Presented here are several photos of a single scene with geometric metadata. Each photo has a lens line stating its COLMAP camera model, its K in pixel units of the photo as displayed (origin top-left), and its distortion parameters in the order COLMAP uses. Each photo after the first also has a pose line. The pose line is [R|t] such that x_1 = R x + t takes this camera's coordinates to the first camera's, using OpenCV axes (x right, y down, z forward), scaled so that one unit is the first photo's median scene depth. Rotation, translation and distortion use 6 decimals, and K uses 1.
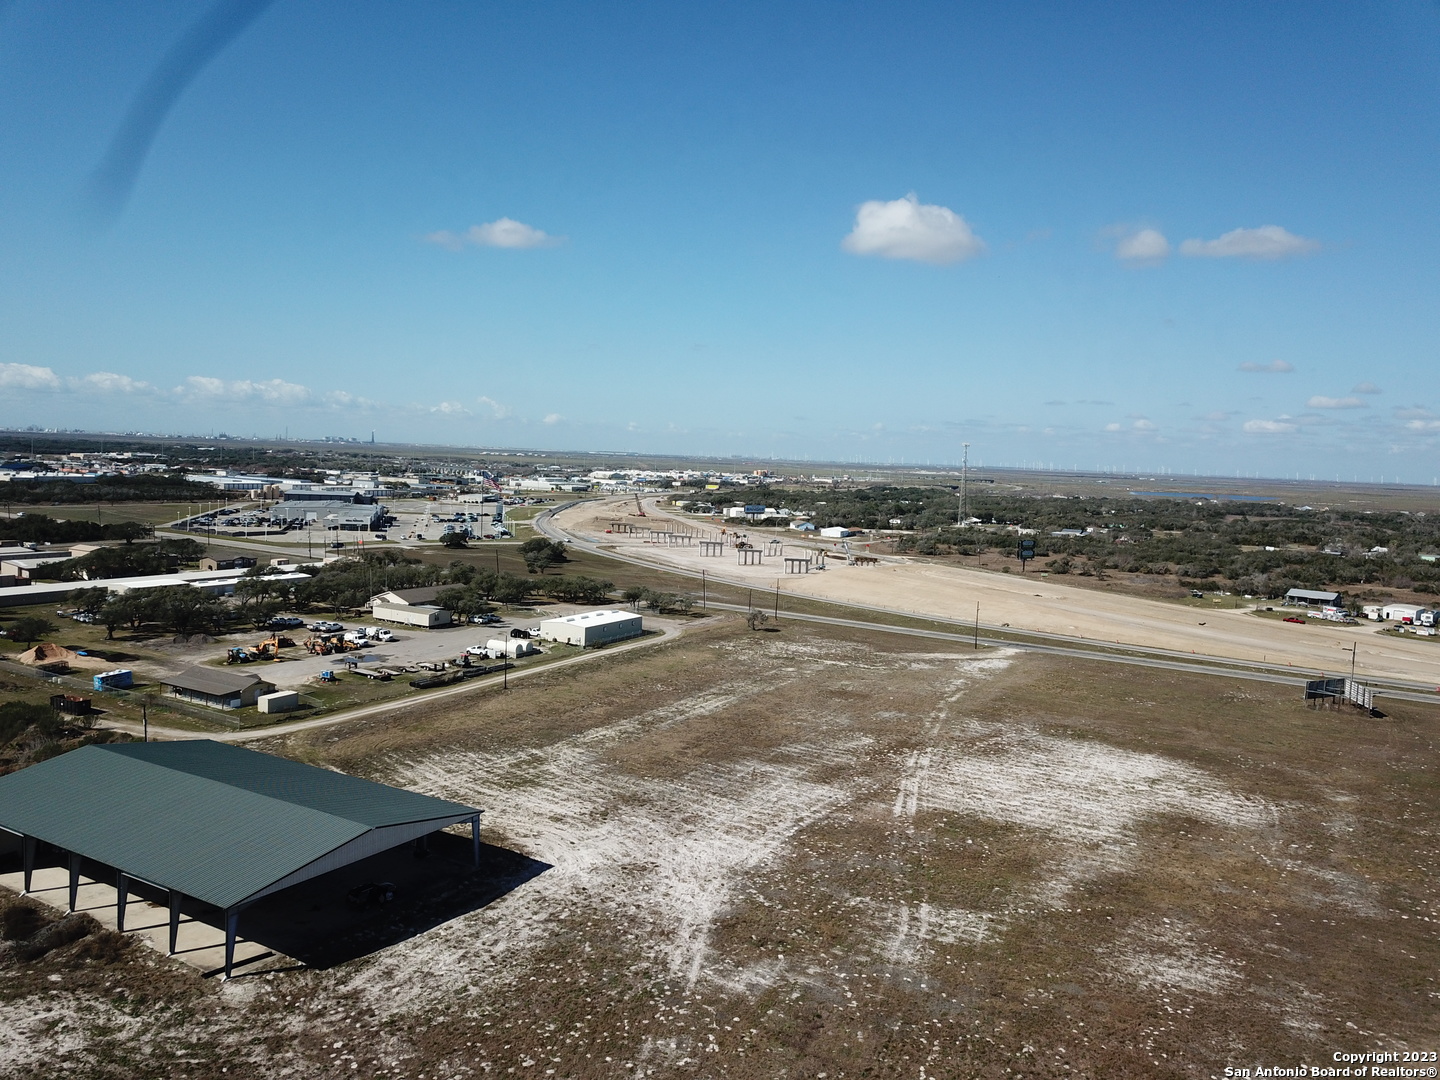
lens RADIAL K [[1101.3, 0, 720.0], [0, 1101.3, 540.0], [0, 0, 1]] dist [0.022061, -0.017185]
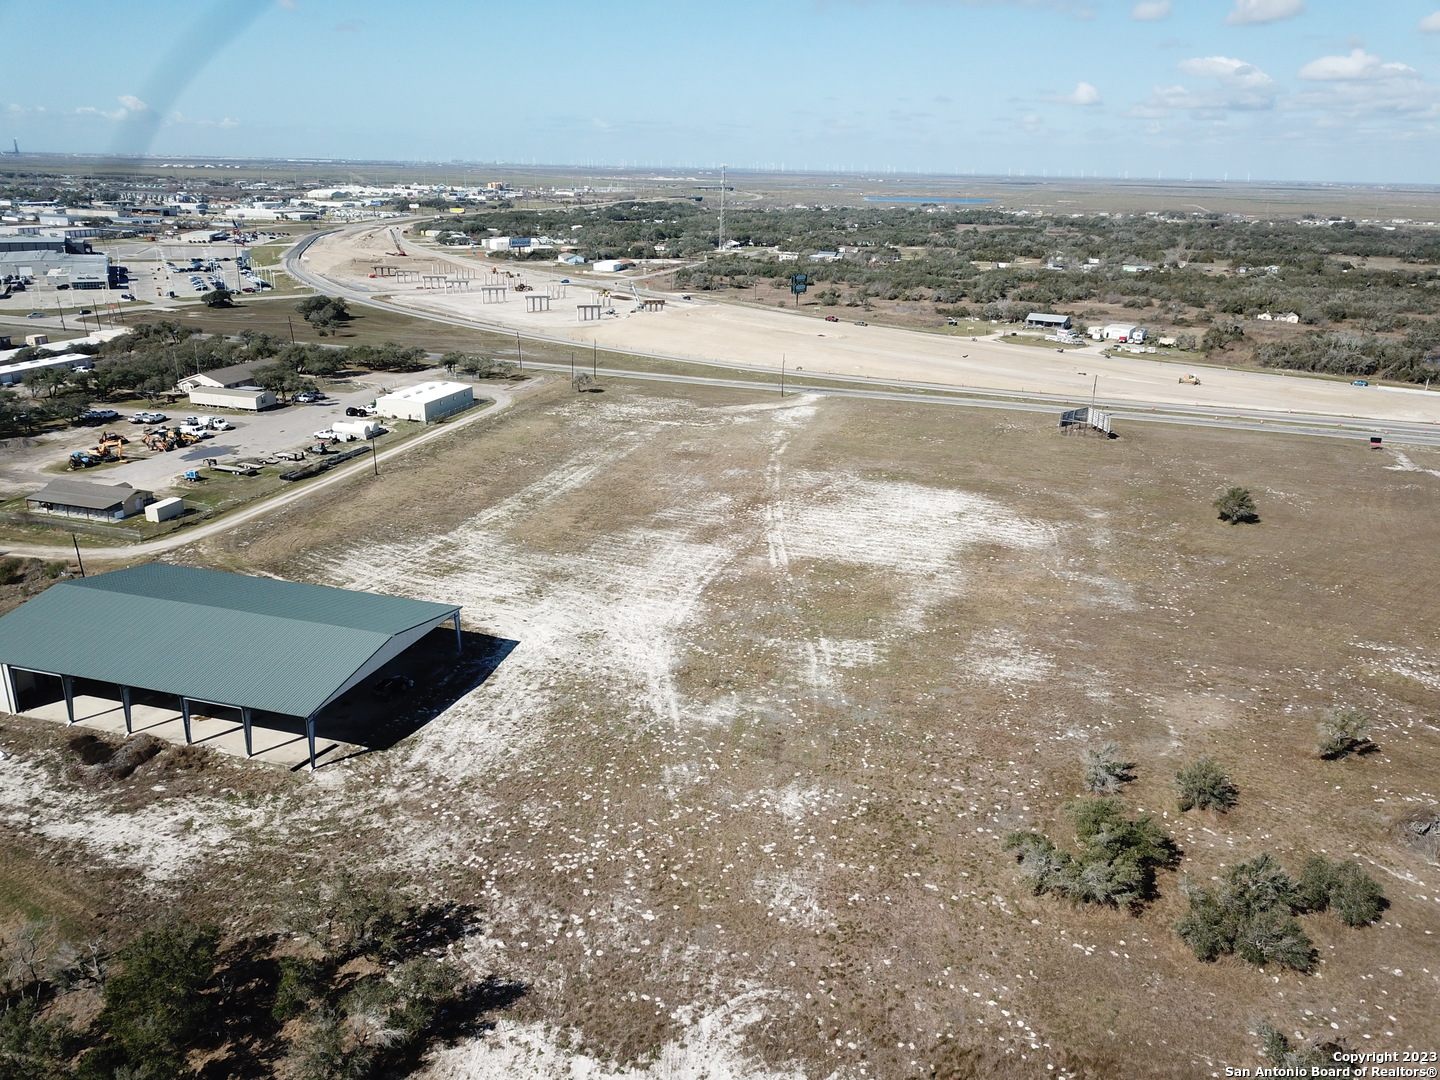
lens RADIAL K [[1101.3, 0, 720.0], [0, 1101.3, 540.0], [0, 0, 1]] dist [0.022061, -0.017185]
pose [[0.971697, -0.093930, 0.216756, -0.083753], [0.035844, 0.965552, 0.257731, -0.049346], [-0.233497, -0.242667, 0.941590, -0.064742]]
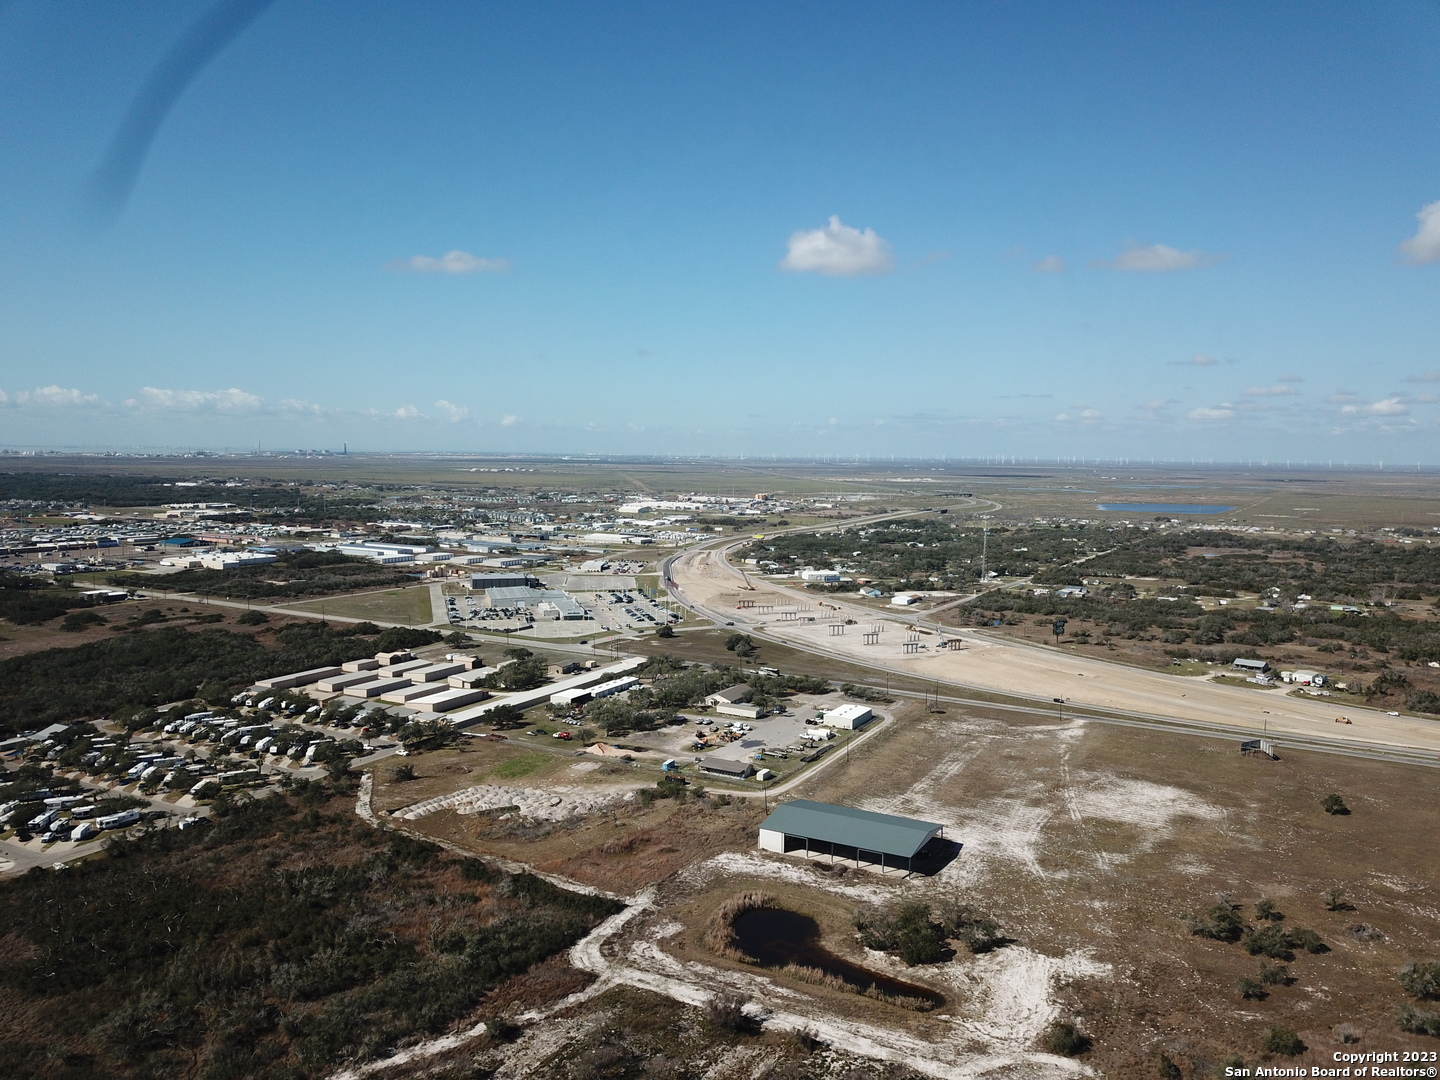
lens RADIAL K [[1101.3, 0, 720.0], [0, 1101.3, 540.0], [0, 0, 1]] dist [0.022061, -0.017185]
pose [[0.999087, -0.028277, 0.032030, -0.364865], [0.028136, 0.999592, 0.004842, -0.216167], [-0.032154, -0.003936, 0.999475, -0.759646]]
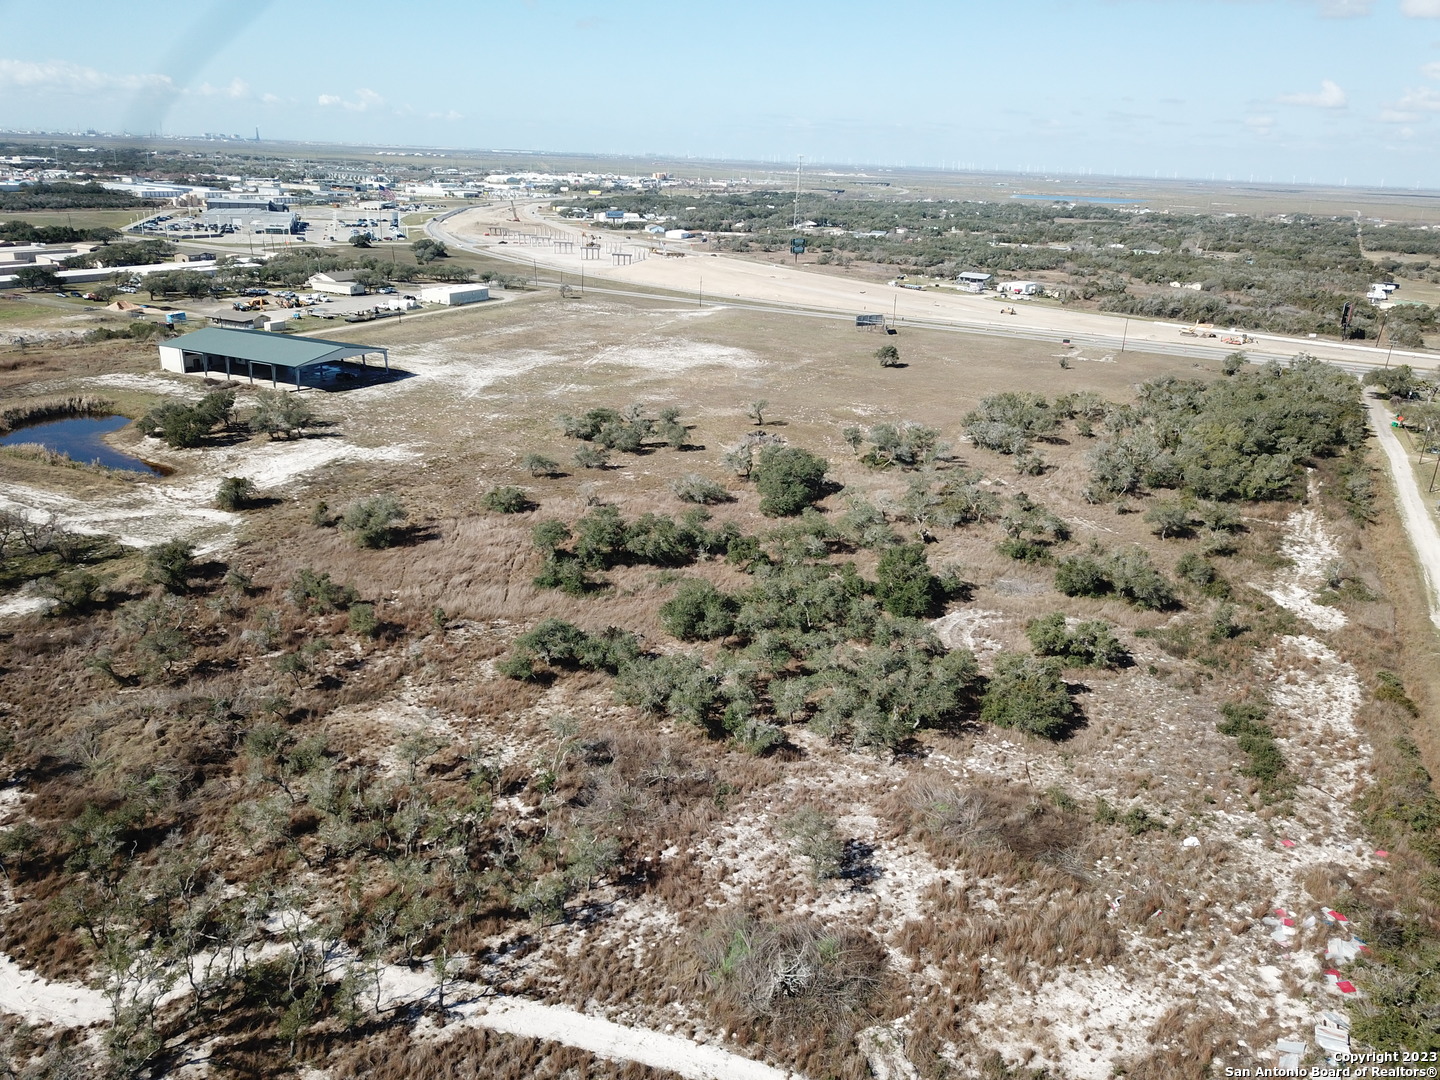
lens RADIAL K [[1101.3, 0, 720.0], [0, 1101.3, 540.0], [0, 0, 1]] dist [0.022061, -0.017185]
pose [[0.997430, -0.024560, 0.067300, 0.143530], [0.006444, 0.966350, 0.257151, 0.014714], [-0.071351, -0.256057, 0.964025, -0.632154]]
